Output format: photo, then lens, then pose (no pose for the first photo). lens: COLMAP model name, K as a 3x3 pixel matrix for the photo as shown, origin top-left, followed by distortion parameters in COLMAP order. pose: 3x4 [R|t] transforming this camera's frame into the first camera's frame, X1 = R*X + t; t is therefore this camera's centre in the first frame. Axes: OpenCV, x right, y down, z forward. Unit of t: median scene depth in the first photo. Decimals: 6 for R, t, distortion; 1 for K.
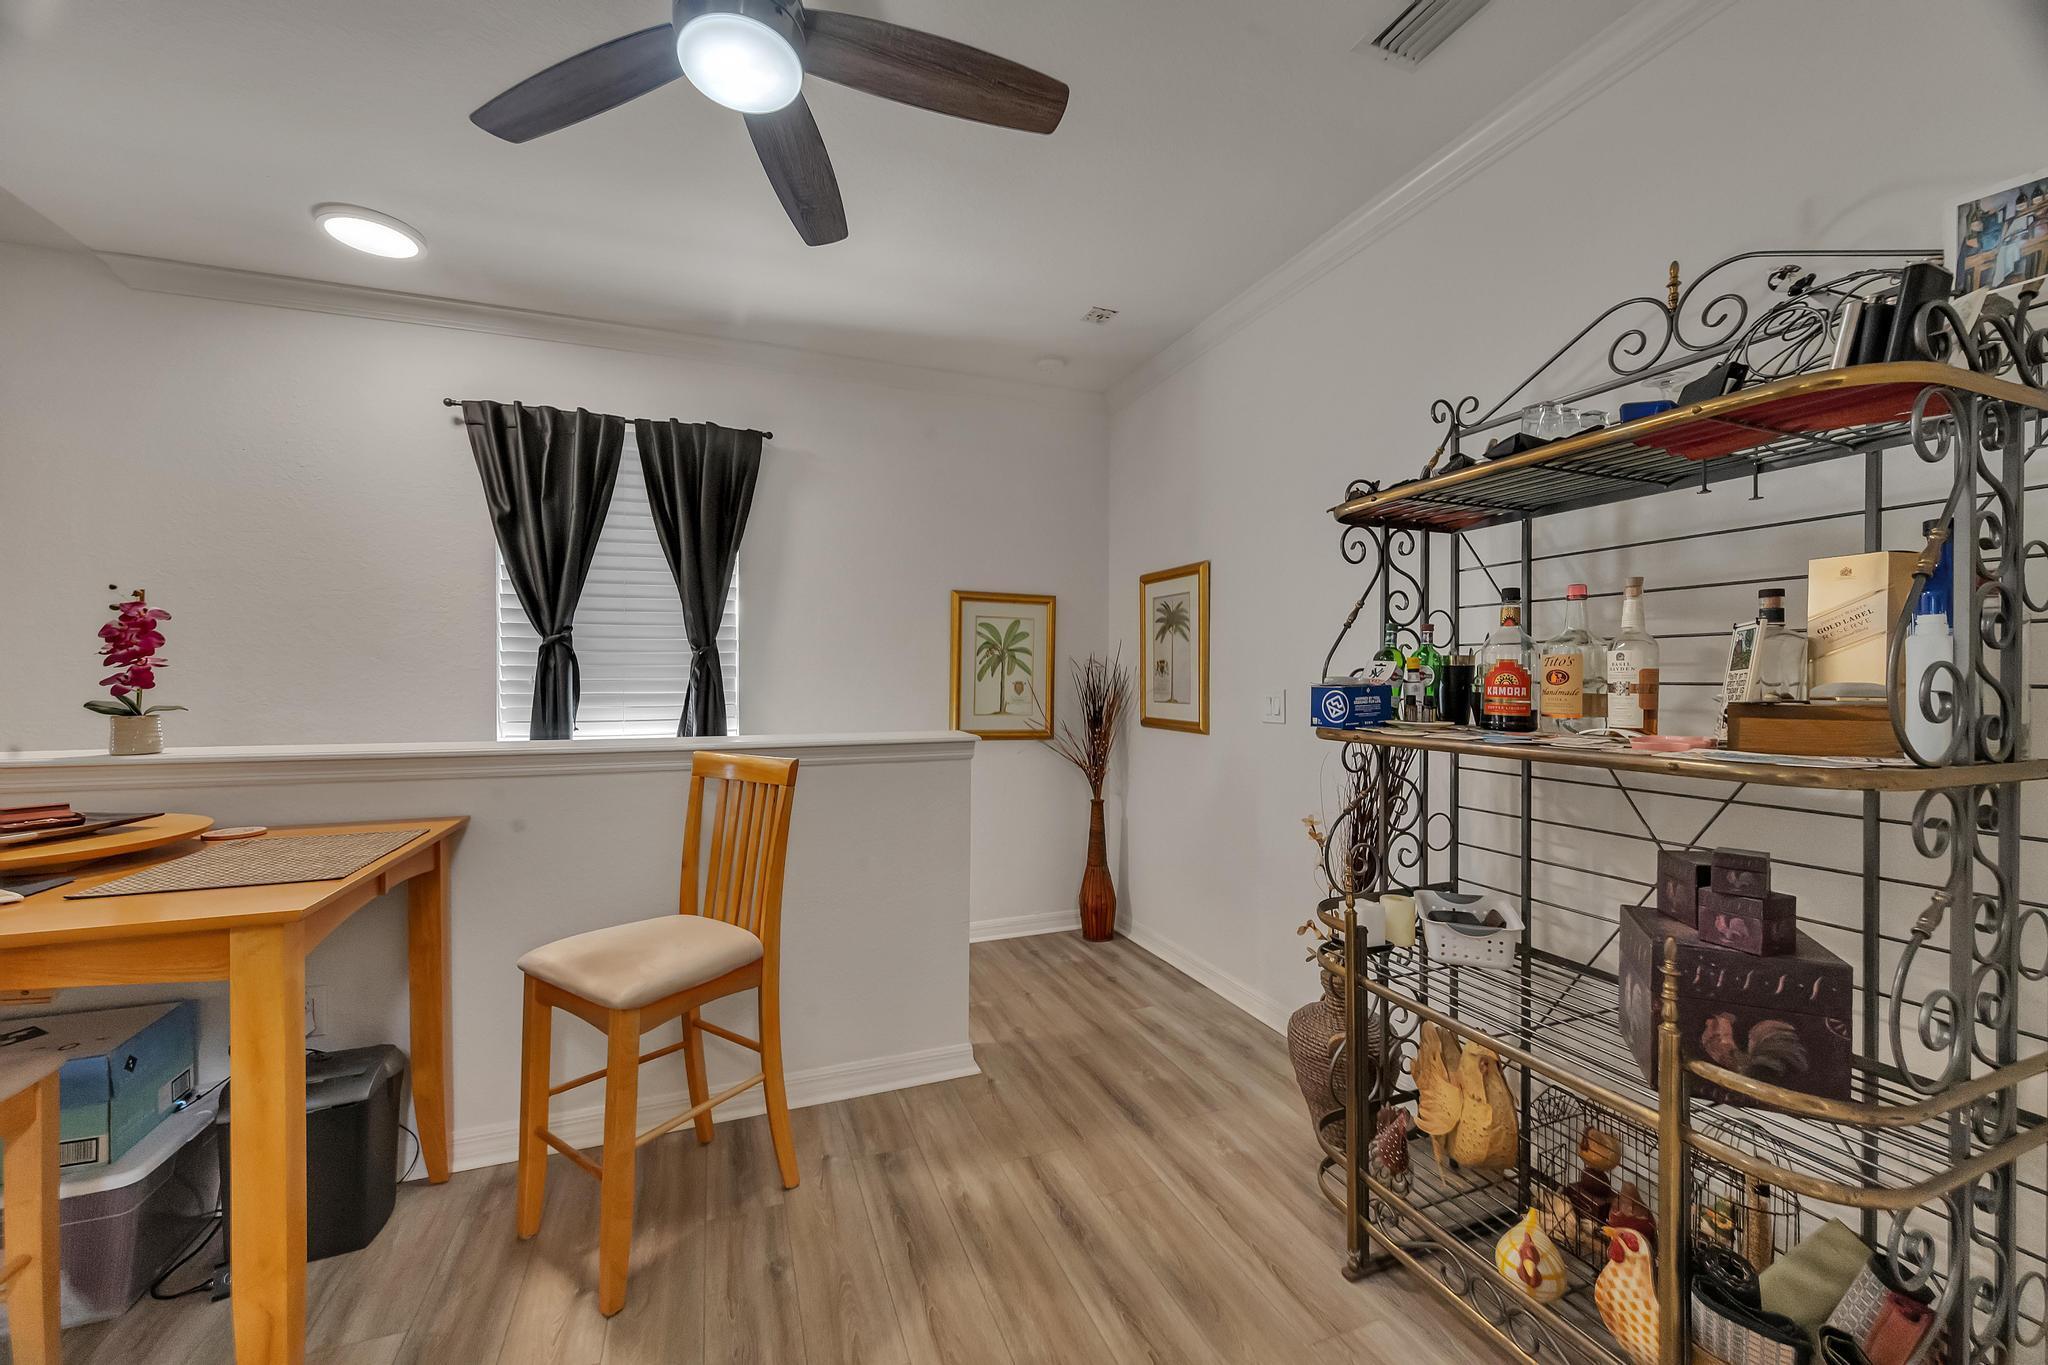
lens RADIAL K [[794.3, 0, 1023.3], [0, 794.3, 686.1], [0, 0, 1]] dist [-0.000105, -0.000093]
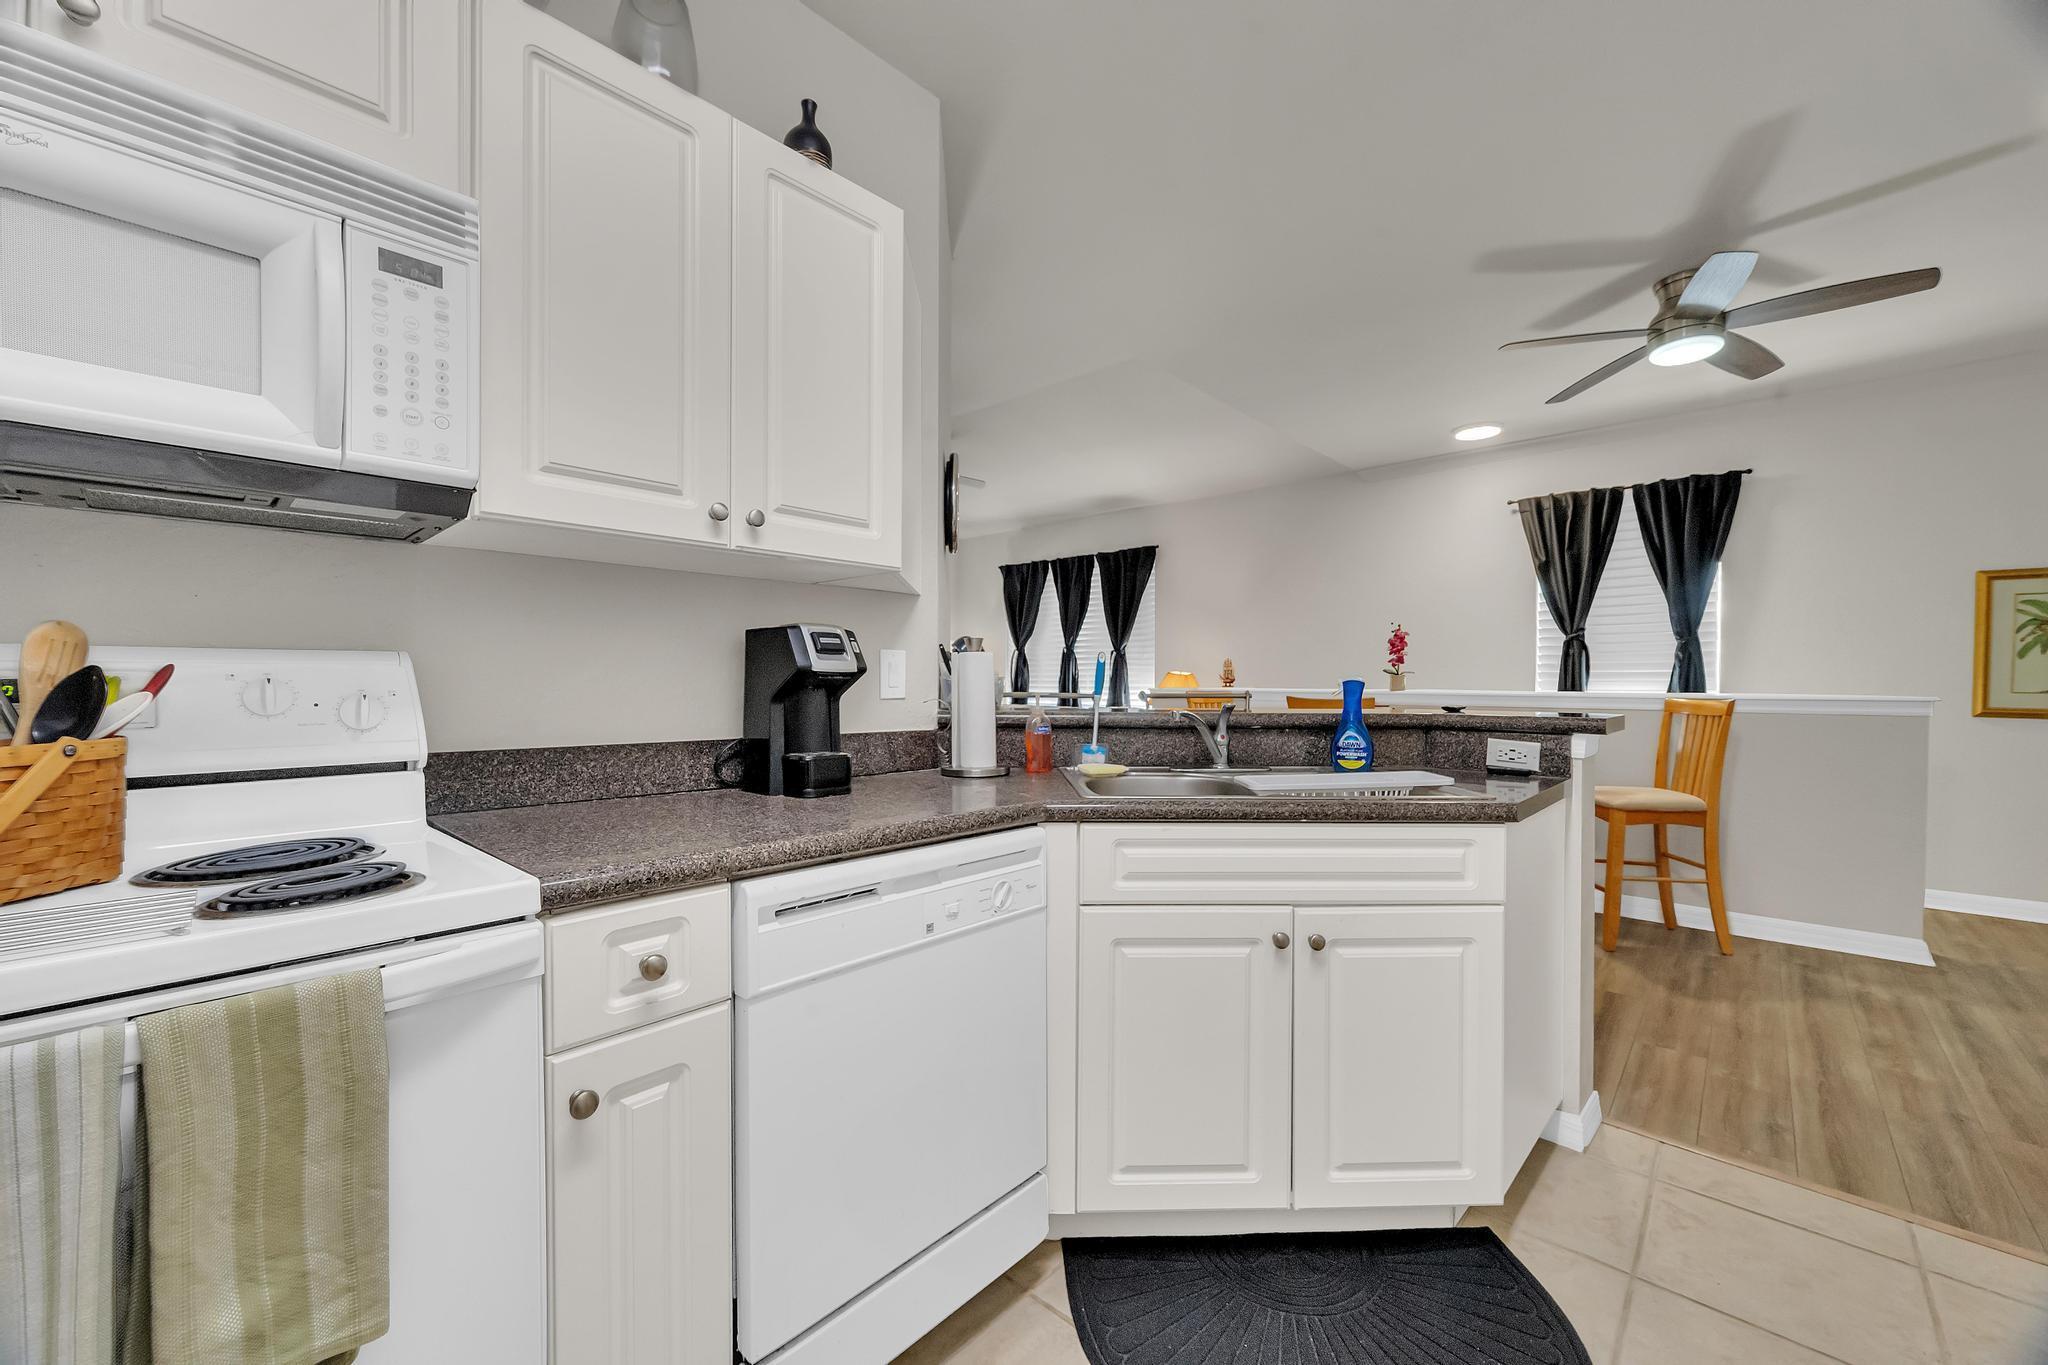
lens RADIAL K [[794.3, 0, 1023.3], [0, 794.3, 686.1], [0, 0, 1]] dist [-0.000105, -0.000093]
pose [[0.439691, 0.007047, -0.898121, 0.364565], [-0.010503, 0.999941, 0.002705, 0.048284], [0.898088, 0.008243, 0.439740, -0.705593]]
